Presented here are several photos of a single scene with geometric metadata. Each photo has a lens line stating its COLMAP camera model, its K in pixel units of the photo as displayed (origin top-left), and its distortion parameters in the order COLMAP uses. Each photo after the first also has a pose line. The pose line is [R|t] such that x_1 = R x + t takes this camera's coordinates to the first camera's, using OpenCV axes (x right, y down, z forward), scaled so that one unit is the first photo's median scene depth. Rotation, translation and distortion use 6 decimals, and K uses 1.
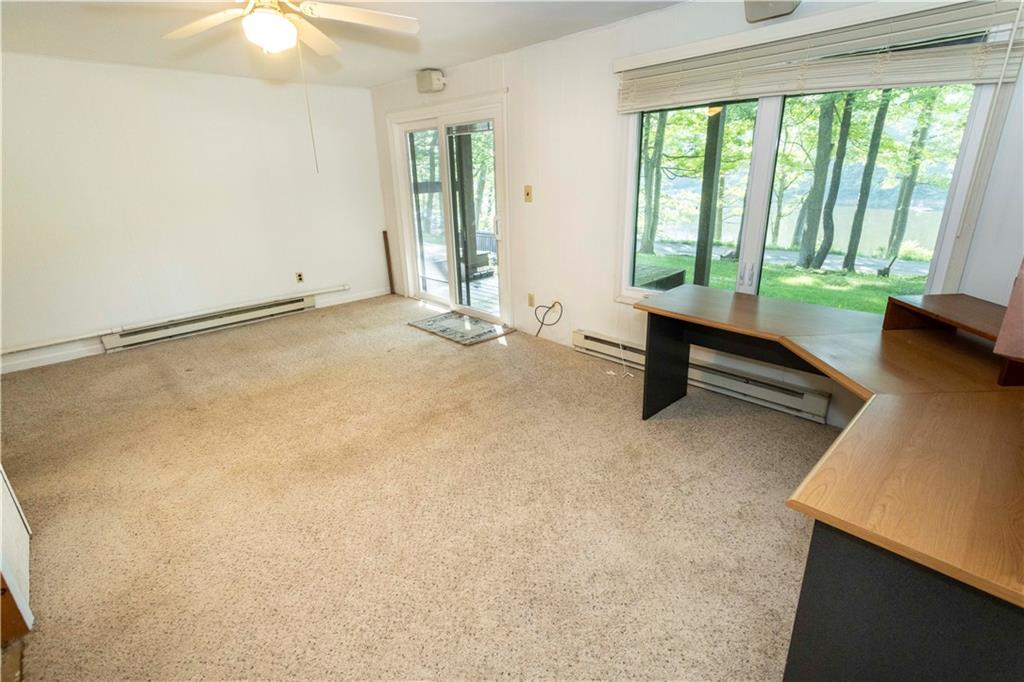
lens RADIAL K [[478.8, 0, 513.9], [0, 478.8, 340.6], [0, 0, 1]] dist [0.000390, -0.000285]
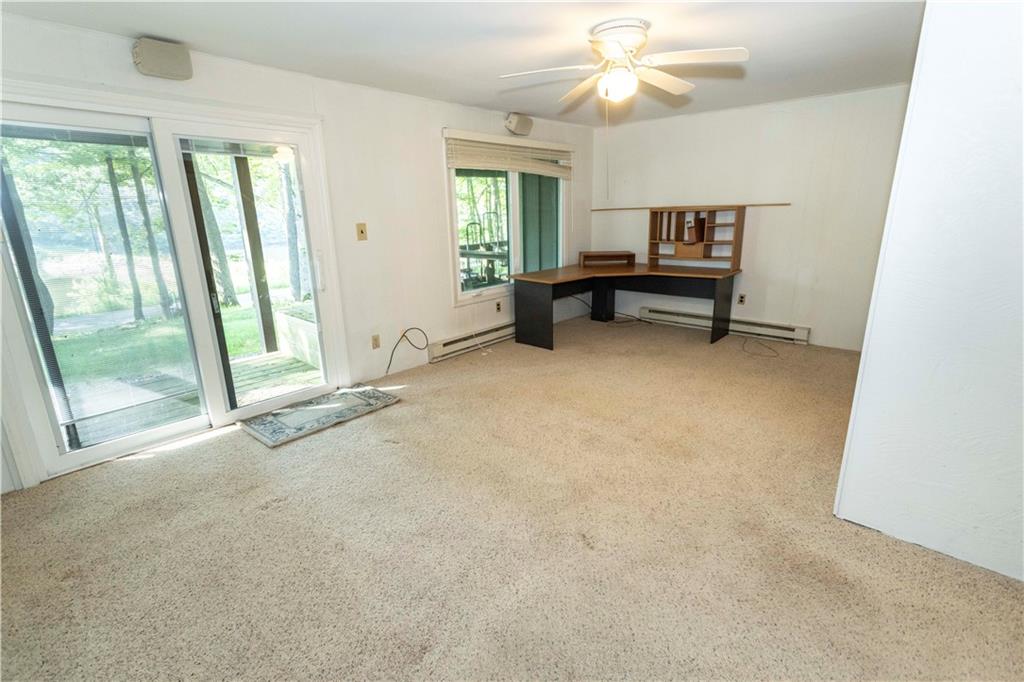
lens RADIAL K [[478.8, 0, 513.8], [0, 478.8, 338.2], [0, 0, 1]] dist [0.000390, -0.000285]
pose [[-0.095430, -0.221175, 0.970554, -0.882063], [0.358962, 0.901757, 0.240792, -0.214413], [-0.928461, 0.371371, -0.006661, 0.728256]]
